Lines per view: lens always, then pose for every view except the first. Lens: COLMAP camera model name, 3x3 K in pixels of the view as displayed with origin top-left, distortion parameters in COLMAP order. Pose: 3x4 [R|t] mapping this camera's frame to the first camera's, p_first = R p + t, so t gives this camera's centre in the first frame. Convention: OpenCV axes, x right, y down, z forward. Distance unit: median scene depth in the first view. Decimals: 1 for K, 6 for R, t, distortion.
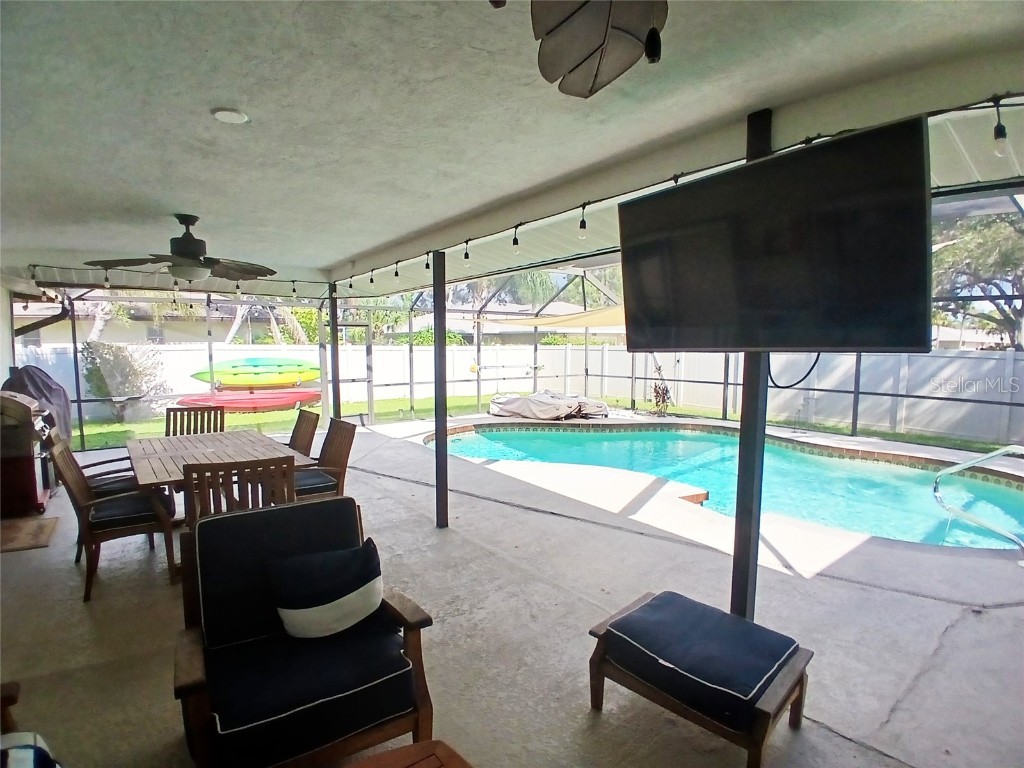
lens RADIAL K [[509.8, 0, 512.8], [0, 509.8, 398.6], [0, 0, 1]] dist [0.001617, -0.044663]
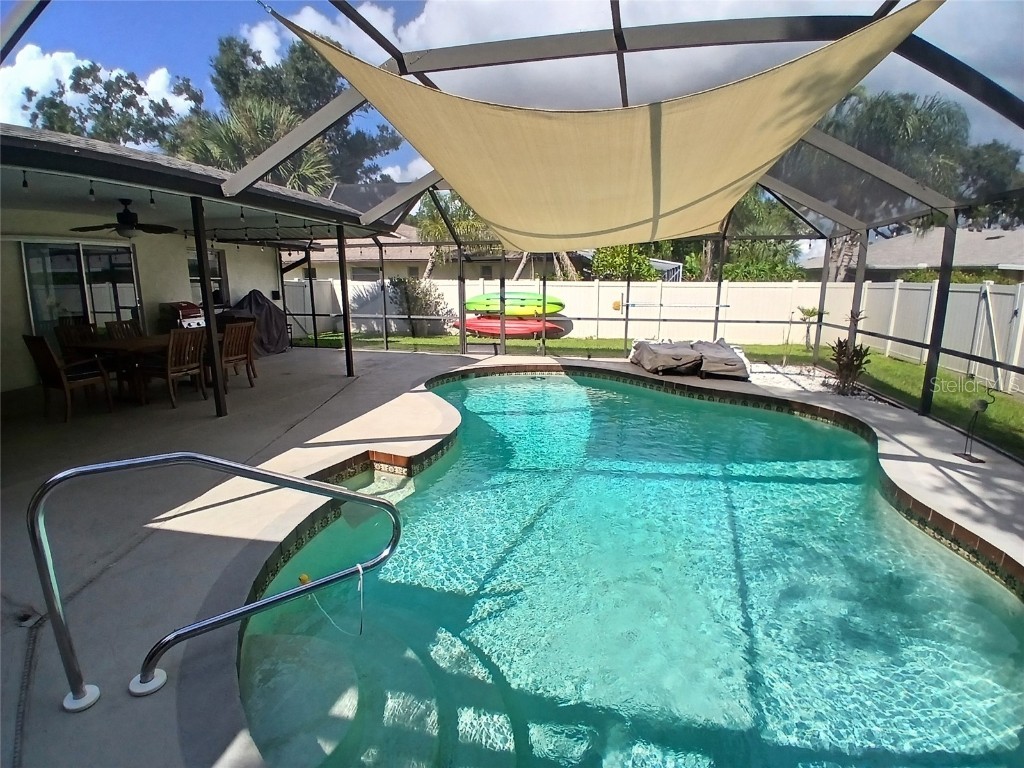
lens RADIAL K [[509.8, 0, 512.8], [0, 509.8, 398.6], [0, 0, 1]] dist [0.001617, -0.044663]
pose [[0.632240, 0.170145, -0.755860, 1.258102], [-0.083583, 0.984874, 0.151783, -0.048514], [0.770251, -0.032786, 0.636897, 0.720594]]
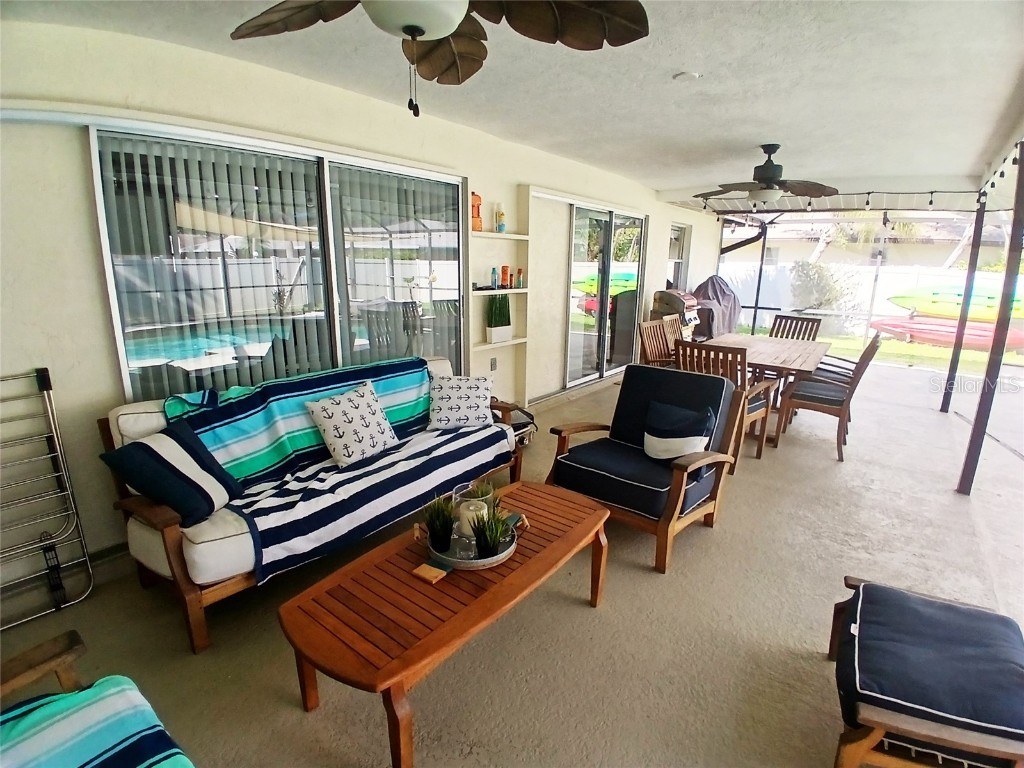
lens RADIAL K [[509.8, 0, 512.8], [0, 509.8, 398.6], [0, 0, 1]] dist [0.001617, -0.044663]
pose [[0.265935, 0.250167, -0.930965, 0.353290], [-0.115124, 0.967070, 0.226983, 0.011413], [0.957092, 0.046814, 0.285978, 0.084736]]
